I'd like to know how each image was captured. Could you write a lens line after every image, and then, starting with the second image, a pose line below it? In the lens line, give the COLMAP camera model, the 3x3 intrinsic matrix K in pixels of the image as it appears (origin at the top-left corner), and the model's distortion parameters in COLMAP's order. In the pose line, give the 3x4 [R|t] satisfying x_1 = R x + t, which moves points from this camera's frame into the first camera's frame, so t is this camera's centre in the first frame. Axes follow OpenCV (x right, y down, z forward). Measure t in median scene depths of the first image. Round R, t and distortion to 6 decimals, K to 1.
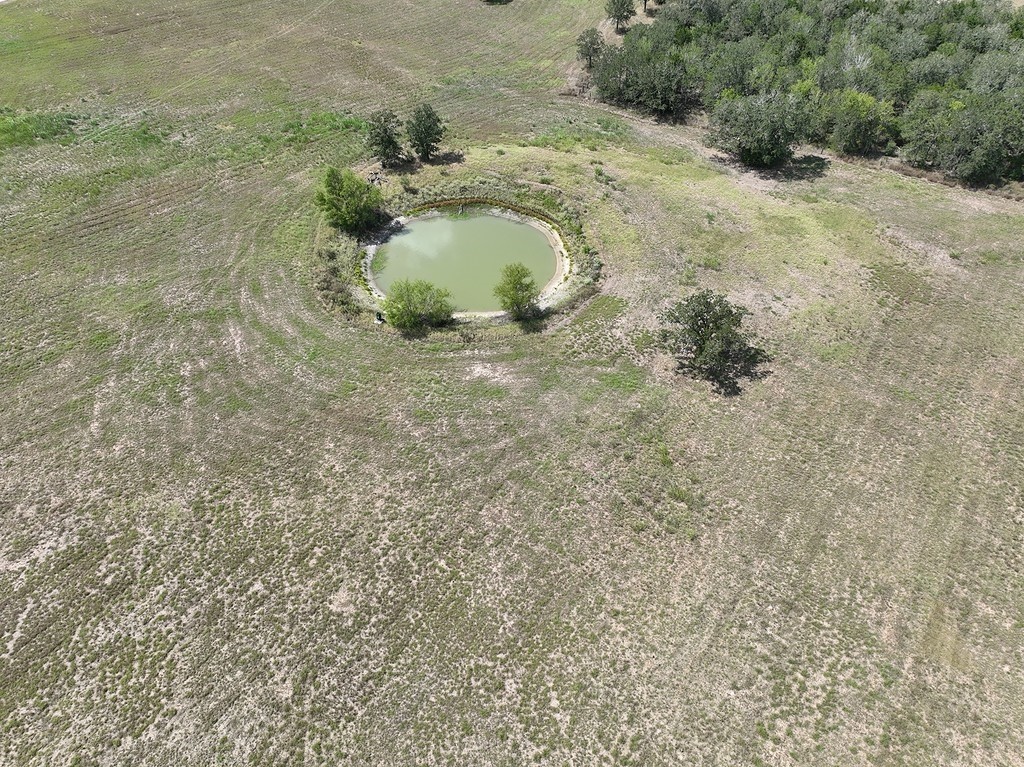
lens RADIAL K [[709.6, 0, 512.8], [0, 709.6, 388.0], [0, 0, 1]] dist [-0.001398, 0.018023]
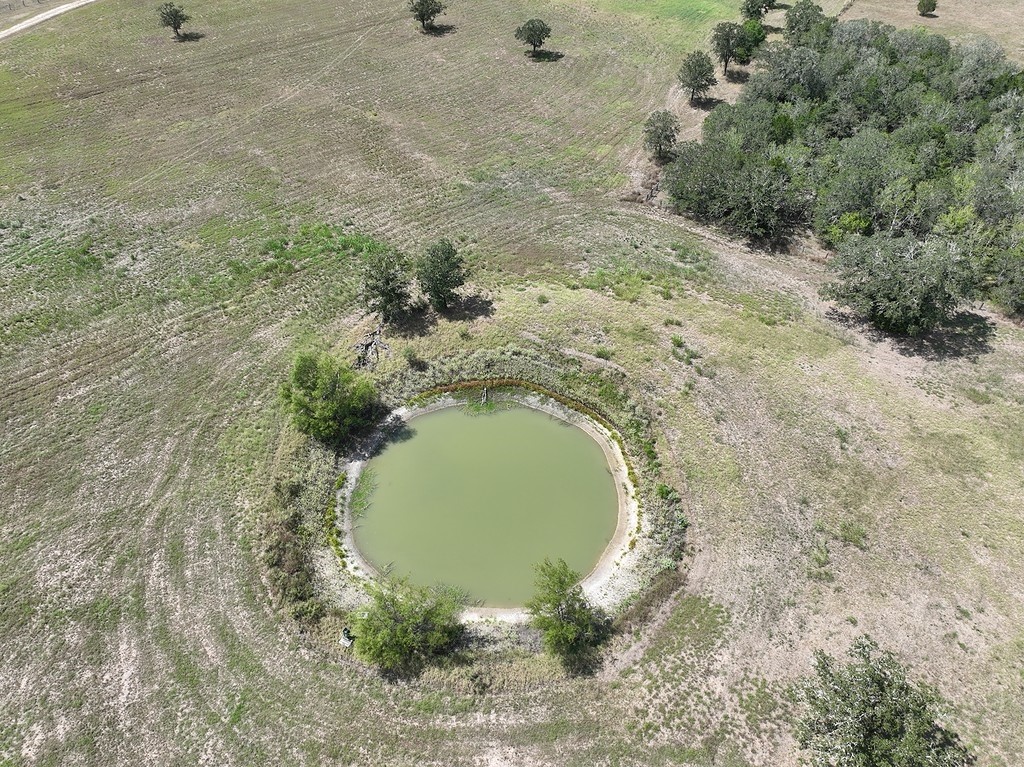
lens RADIAL K [[709.6, 0, 515.0], [0, 709.6, 389.7], [0, 0, 1]] dist [-0.001398, 0.018023]
pose [[0.998380, 0.038672, -0.041747, -0.014151], [-0.038601, 0.999252, 0.002502, -0.293188], [0.041812, -0.000886, 0.999125, 0.312751]]
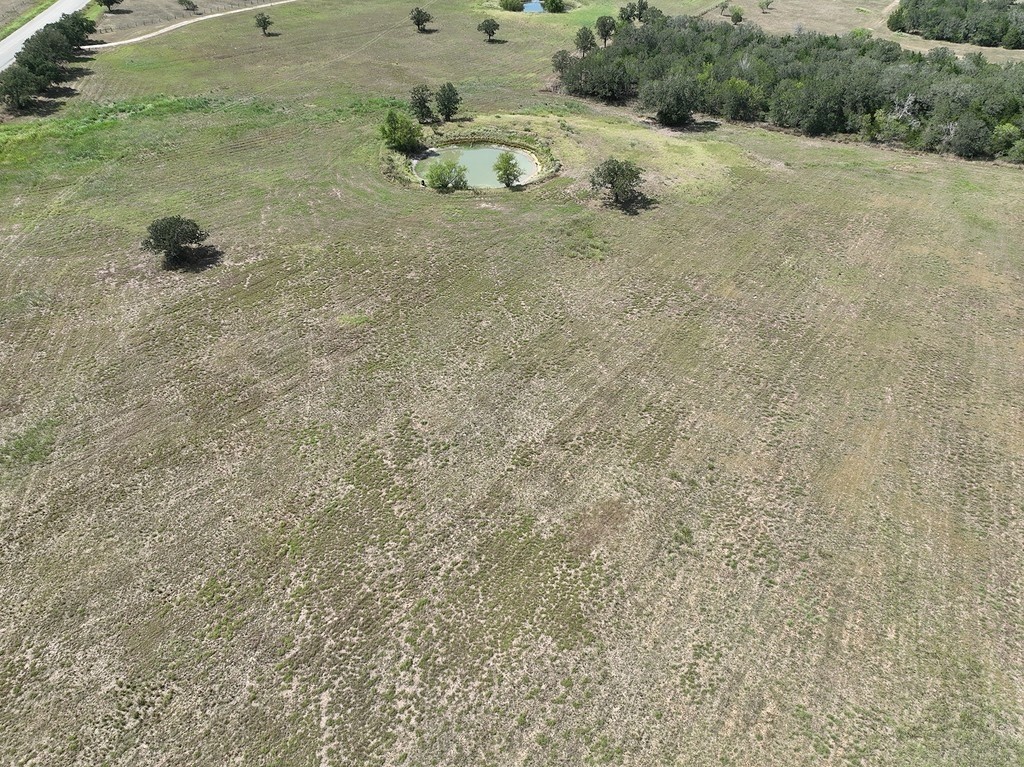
lens RADIAL K [[709.6, 0, 510.1], [0, 709.6, 387.7], [0, 0, 1]] dist [-0.001398, 0.018023]
pose [[0.999996, 0.000352, -0.002961, 0.015806], [-0.000669, 0.994192, -0.107615, 0.483202], [0.002906, 0.107617, 0.994188, -0.514774]]
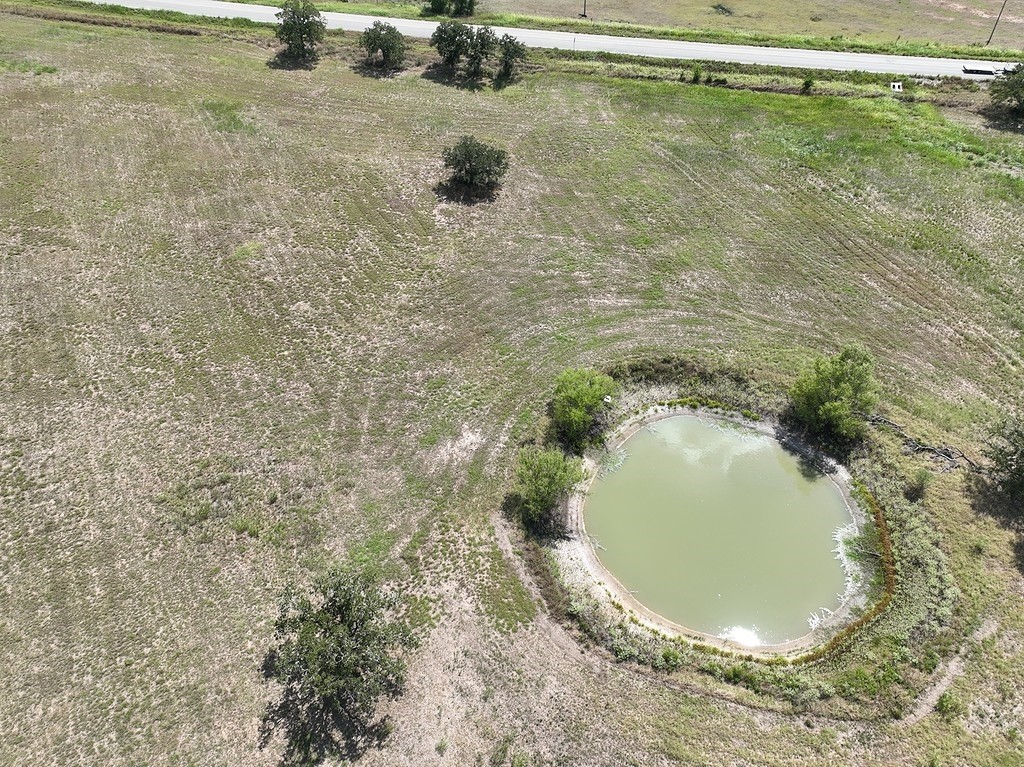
lens RADIAL K [[709.6, 0, 502.2], [0, 709.6, 386.2], [0, 0, 1]] dist [-0.001398, 0.018023]
pose [[-0.432871, 0.603663, -0.669487, 0.417021], [-0.624199, 0.335106, 0.705748, -0.590764], [0.650383, 0.723391, 0.231748, 0.632679]]
